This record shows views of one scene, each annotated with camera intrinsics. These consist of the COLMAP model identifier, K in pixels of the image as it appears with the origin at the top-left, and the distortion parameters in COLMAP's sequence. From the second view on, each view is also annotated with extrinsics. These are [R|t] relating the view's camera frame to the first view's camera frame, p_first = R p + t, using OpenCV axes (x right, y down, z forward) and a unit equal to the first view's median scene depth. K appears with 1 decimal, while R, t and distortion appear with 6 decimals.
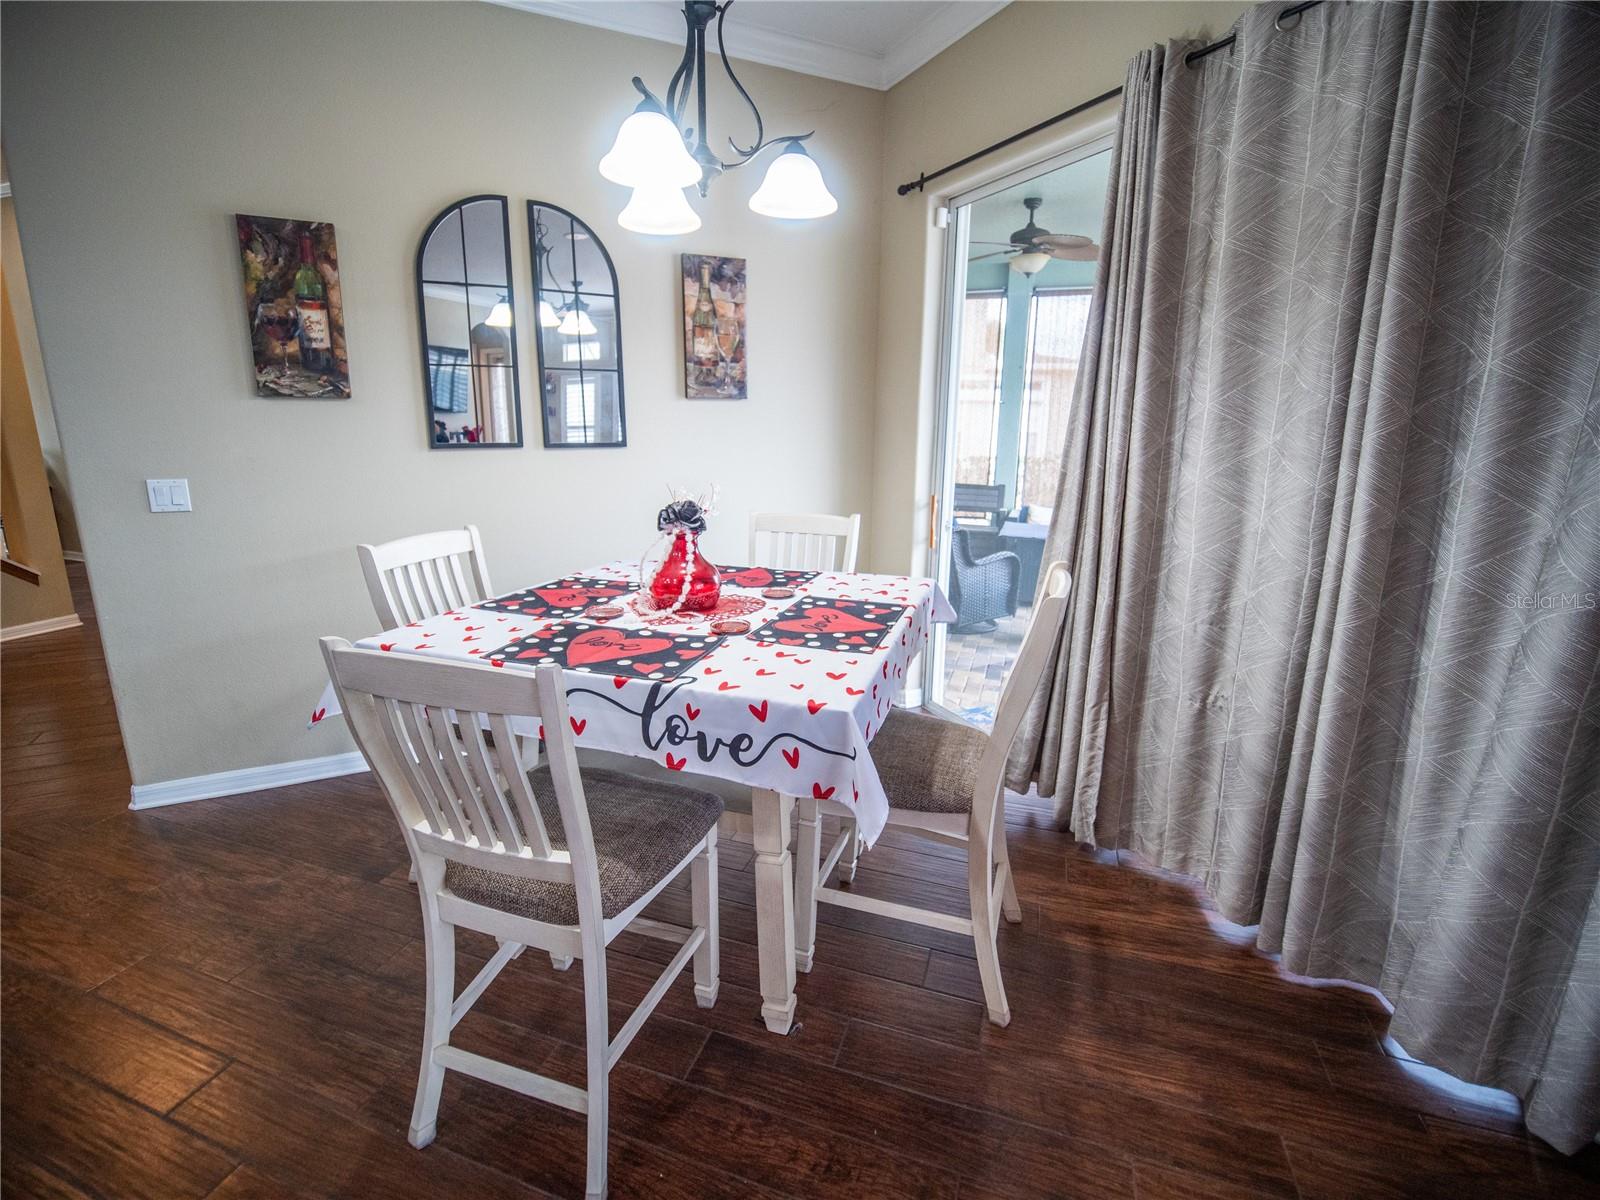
lens RADIAL K [[727.8, 0, 791.3], [0, 727.8, 583.2], [0, 0, 1]] dist [-0.015215, -0.001513]
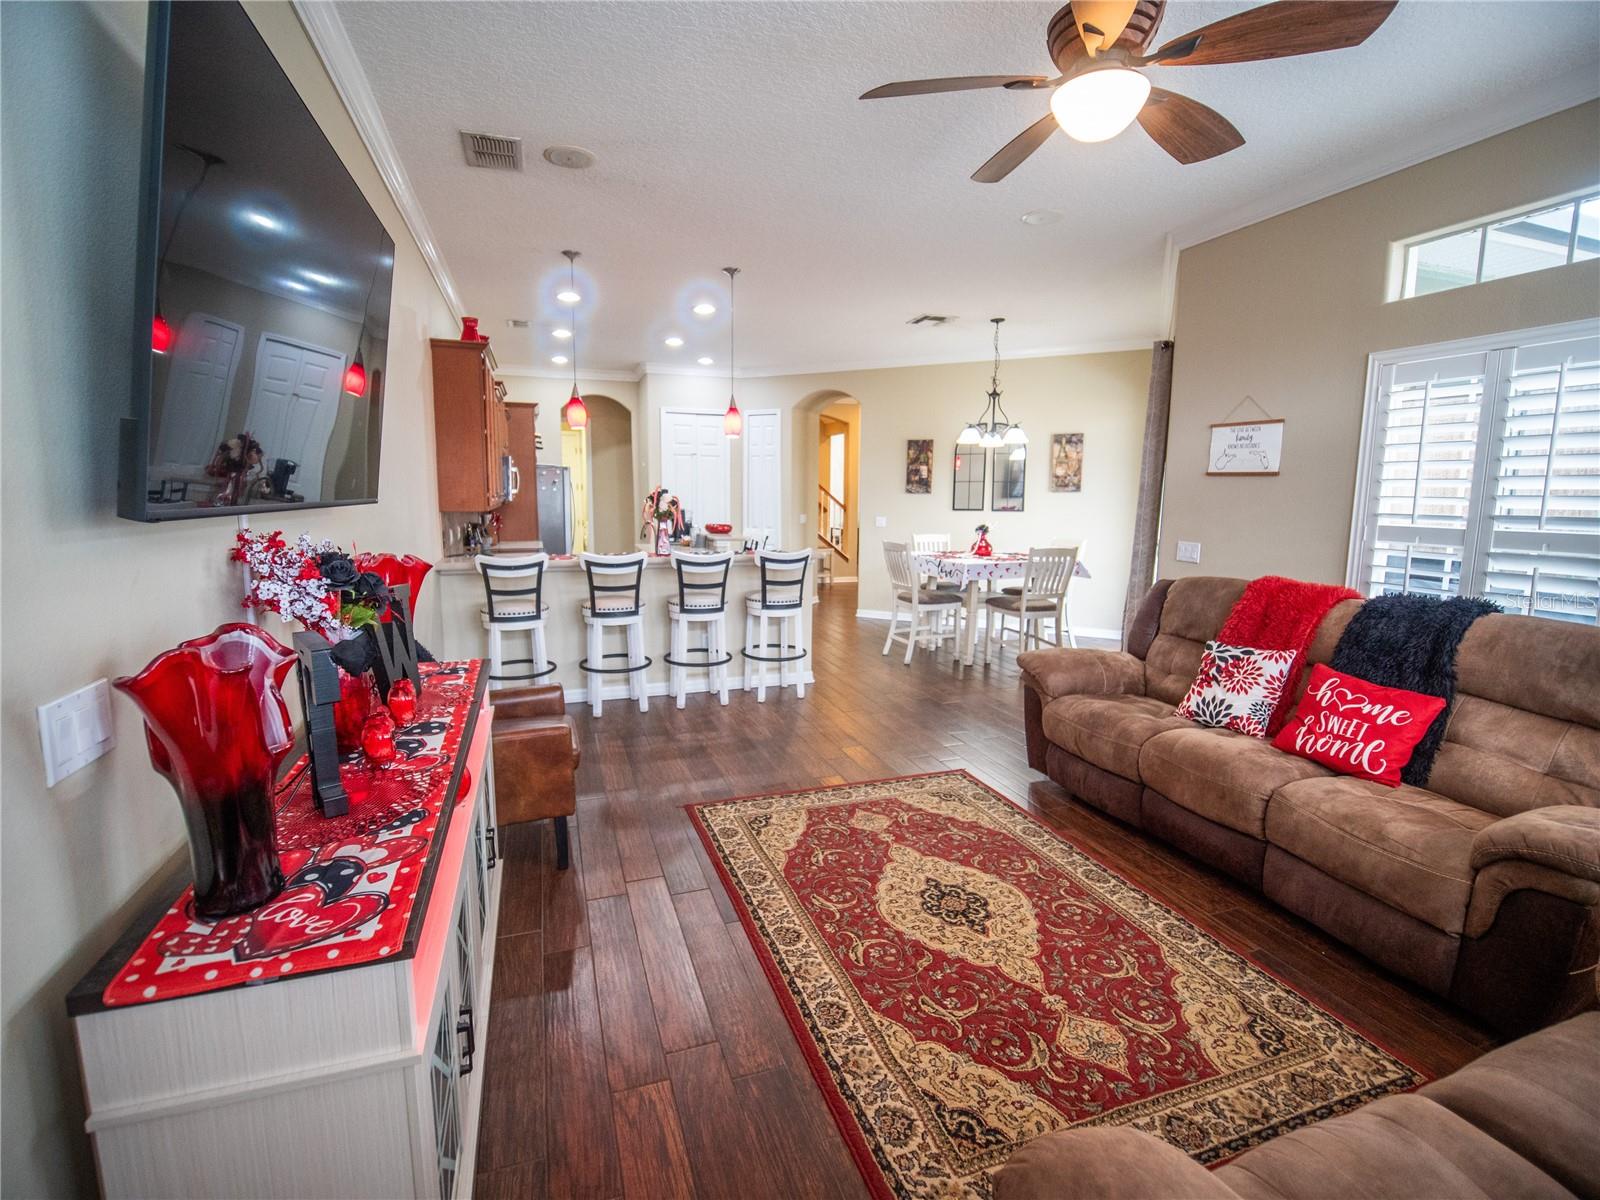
lens RADIAL K [[727.8, 0, 791.3], [0, 727.8, 583.2], [0, 0, 1]] dist [-0.015215, -0.001513]
pose [[0.617720, 0.091752, -0.781028, 1.508513], [-0.173417, 0.984614, -0.021488, 0.295099], [0.767039, 0.148717, 0.624127, -1.355413]]
